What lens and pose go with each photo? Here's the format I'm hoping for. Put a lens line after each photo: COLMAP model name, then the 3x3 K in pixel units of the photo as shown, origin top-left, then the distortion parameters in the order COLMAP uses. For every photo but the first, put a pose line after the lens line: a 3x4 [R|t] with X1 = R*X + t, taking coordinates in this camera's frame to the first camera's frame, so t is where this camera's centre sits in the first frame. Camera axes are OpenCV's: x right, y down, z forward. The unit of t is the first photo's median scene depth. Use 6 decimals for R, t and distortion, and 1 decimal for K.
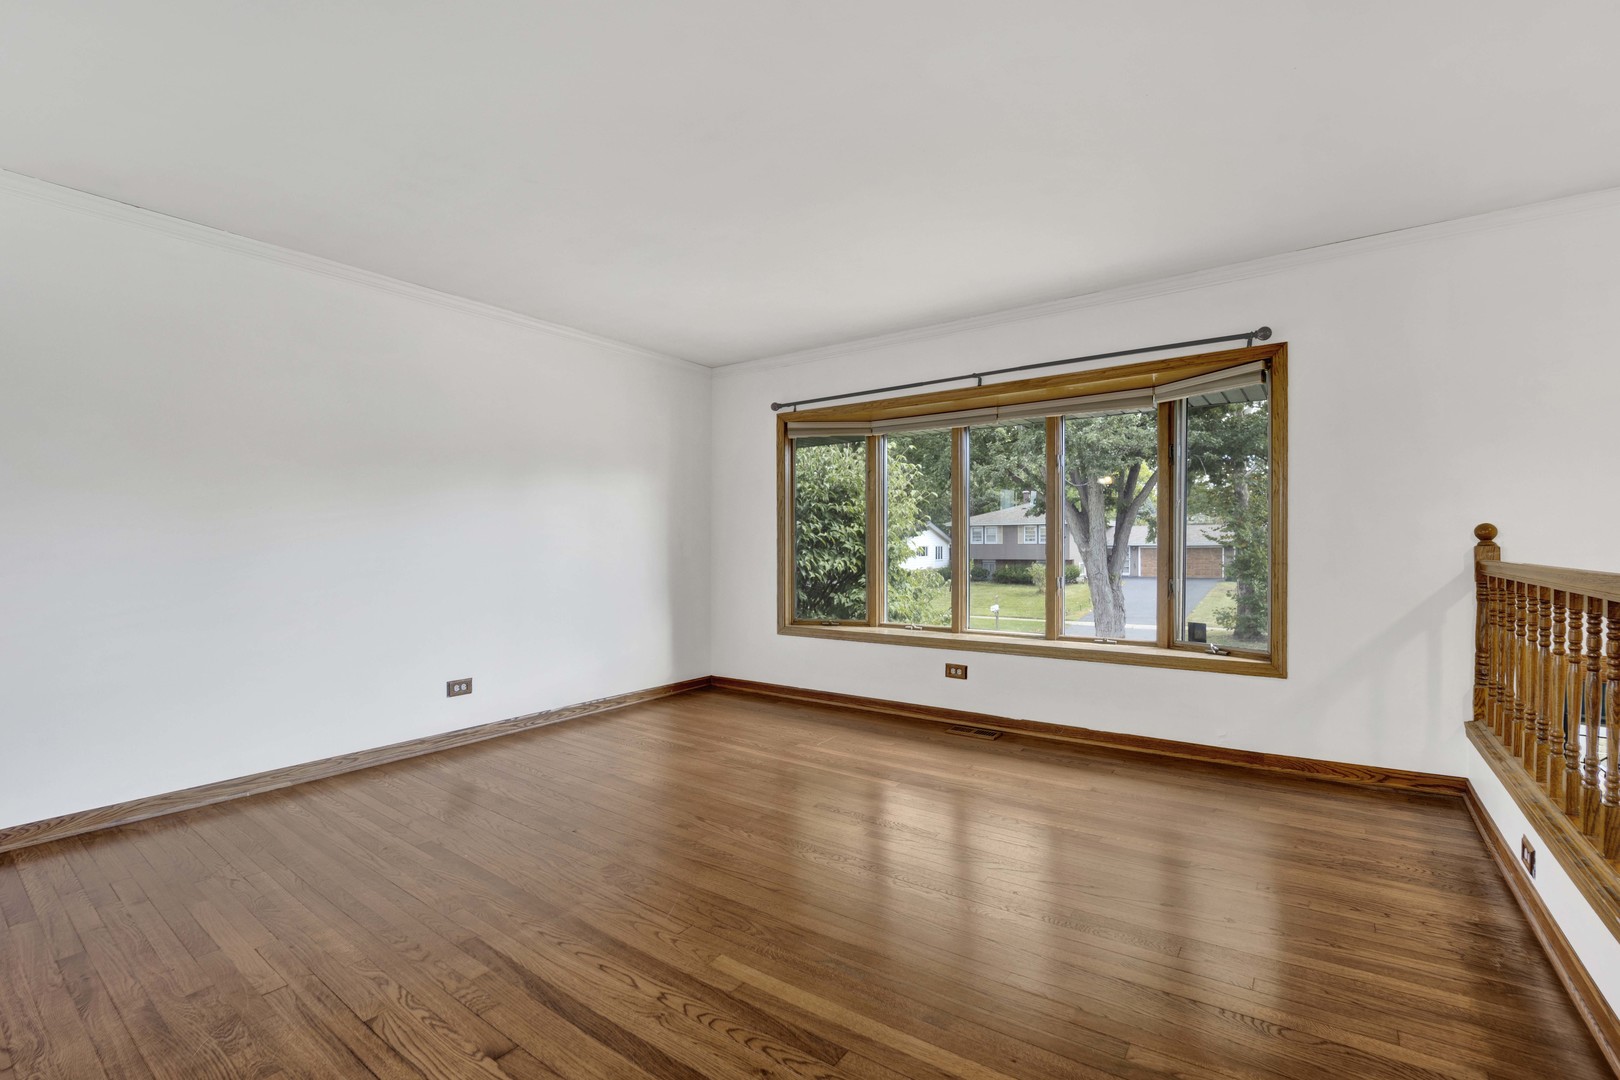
lens RADIAL K [[681.4, 0, 812.4], [0, 681.4, 550.8], [0, 0, 1]] dist [-0.018152, 0.000356]
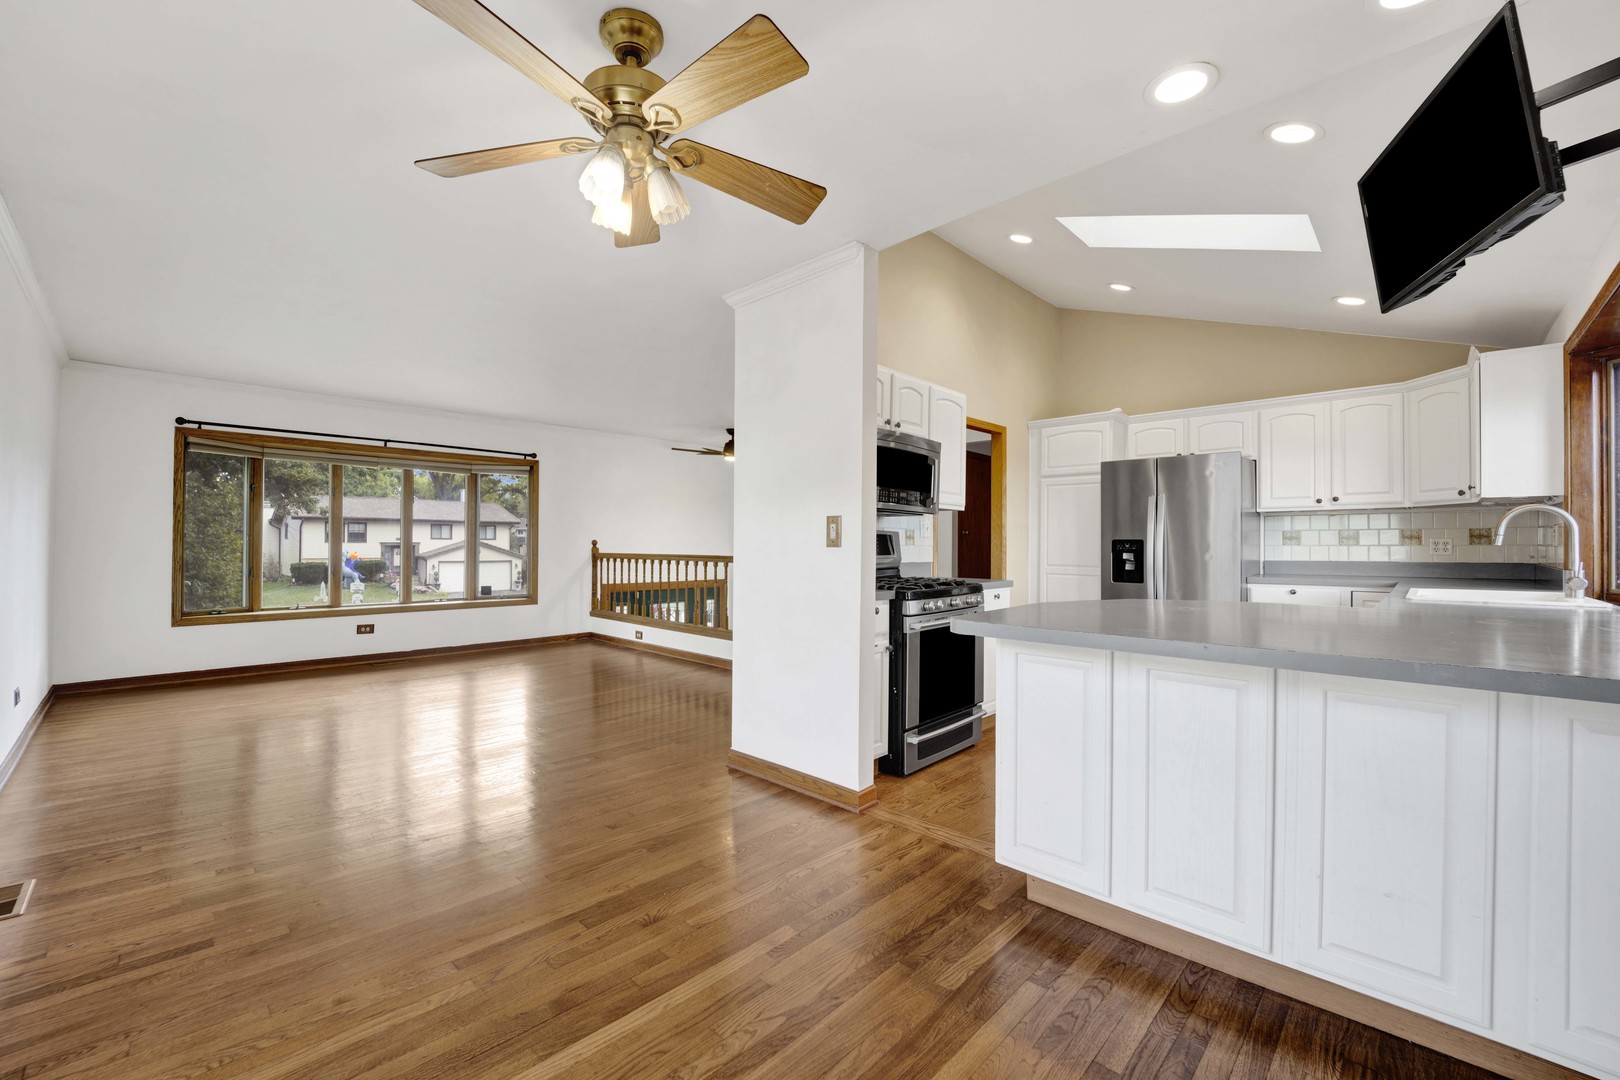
lens RADIAL K [[641.7, 0, 806.8], [0, 641.7, 540.4], [0, 0, 1]] dist [-0.023427, -0.000223]
pose [[0.139471, 0.014250, 0.990124, -1.132958], [0.005341, 0.999871, -0.015143, 0.005341], [-0.990212, 0.007400, 0.139377, -0.194403]]
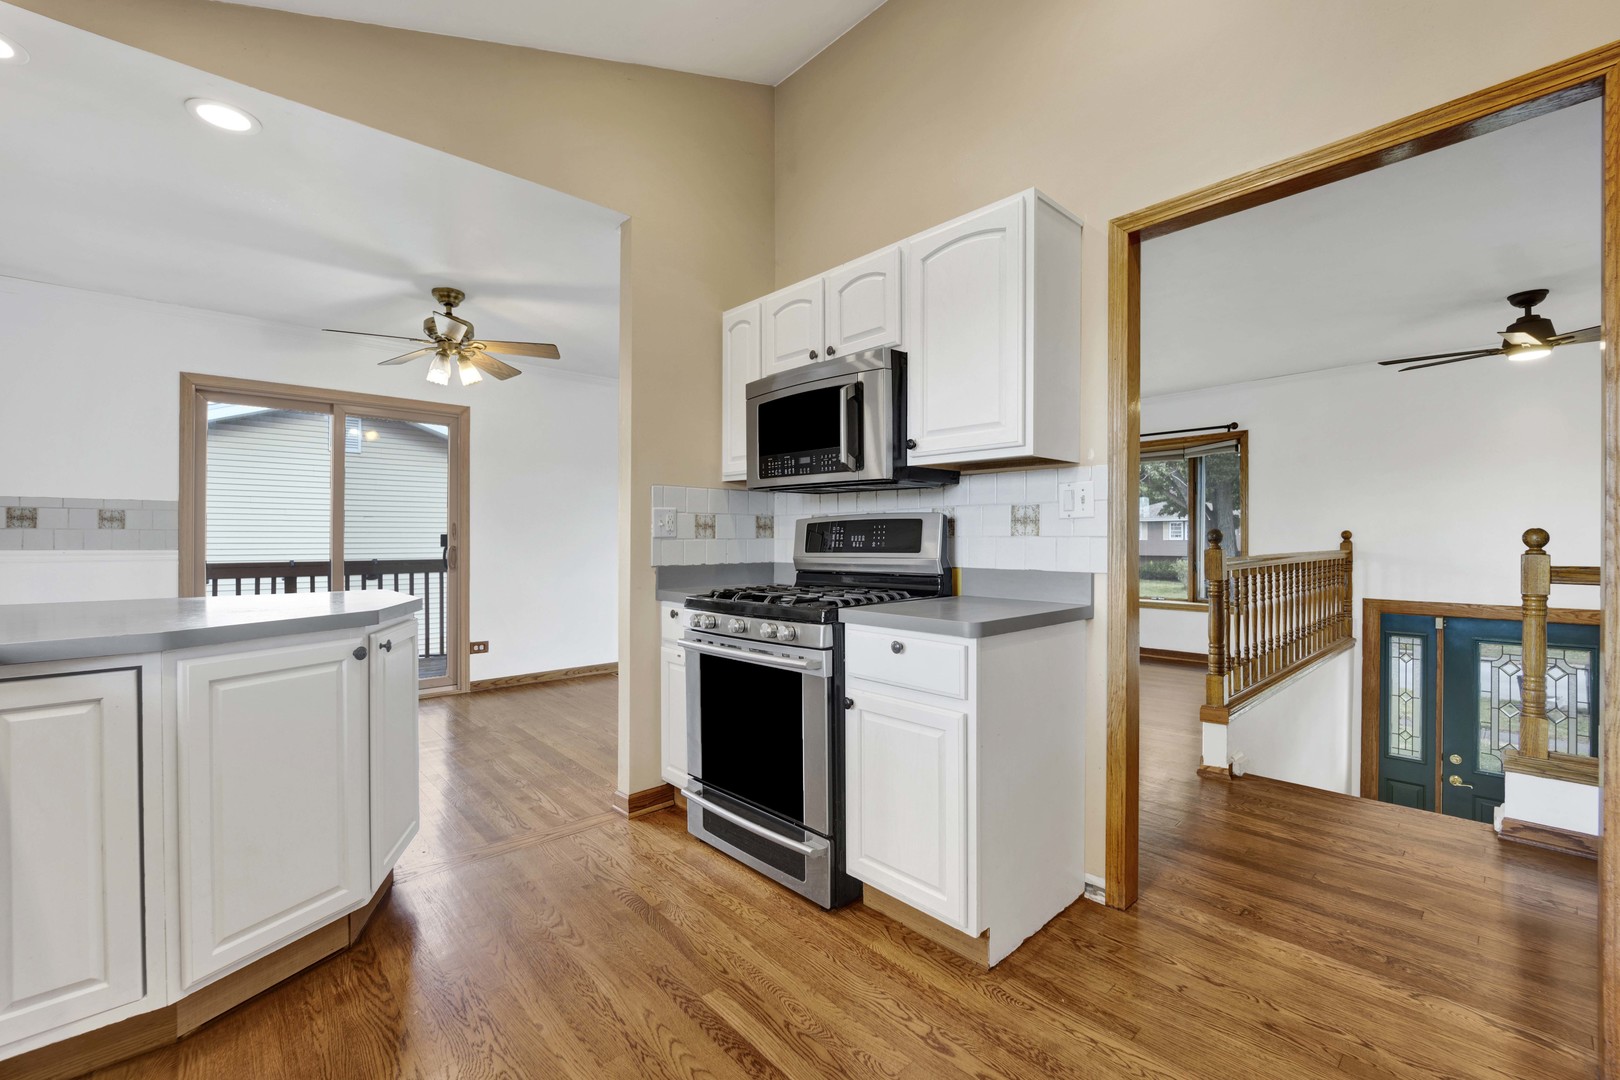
lens RADIAL K [[681.4, 0, 816.0], [0, 681.4, 531.3], [0, 0, 1]] dist [-0.018152, 0.000356]
pose [[0.980631, 0.002180, -0.195854, -0.067426], [-0.006398, 0.999761, -0.020907, 0.007637], [0.195762, 0.021755, 0.980410, -0.833004]]
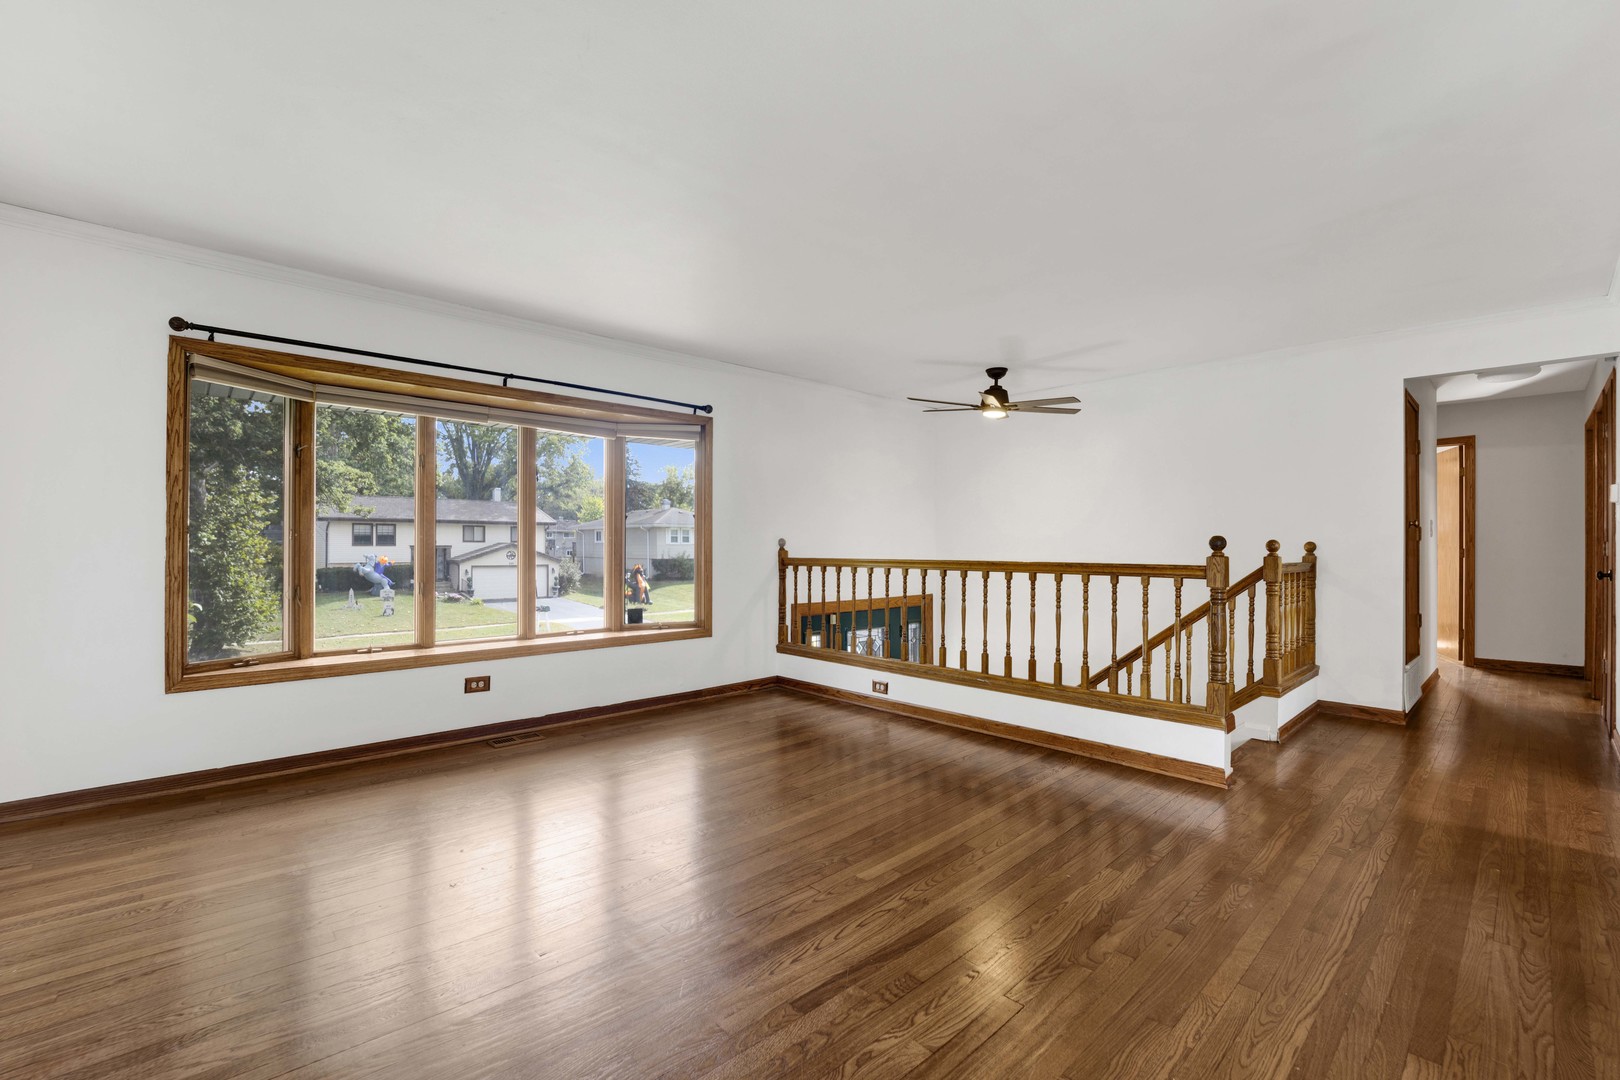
lens RADIAL K [[695.8, 0, 804.8], [0, 695.8, 543.0], [0, 0, 1]] dist [-0.016923, -0.000446]
pose [[0.204276, 0.011571, 0.978845, -0.666300], [0.008524, 0.999871, -0.013599, 0.000573], [-0.978876, 0.011122, 0.204151, 0.389695]]
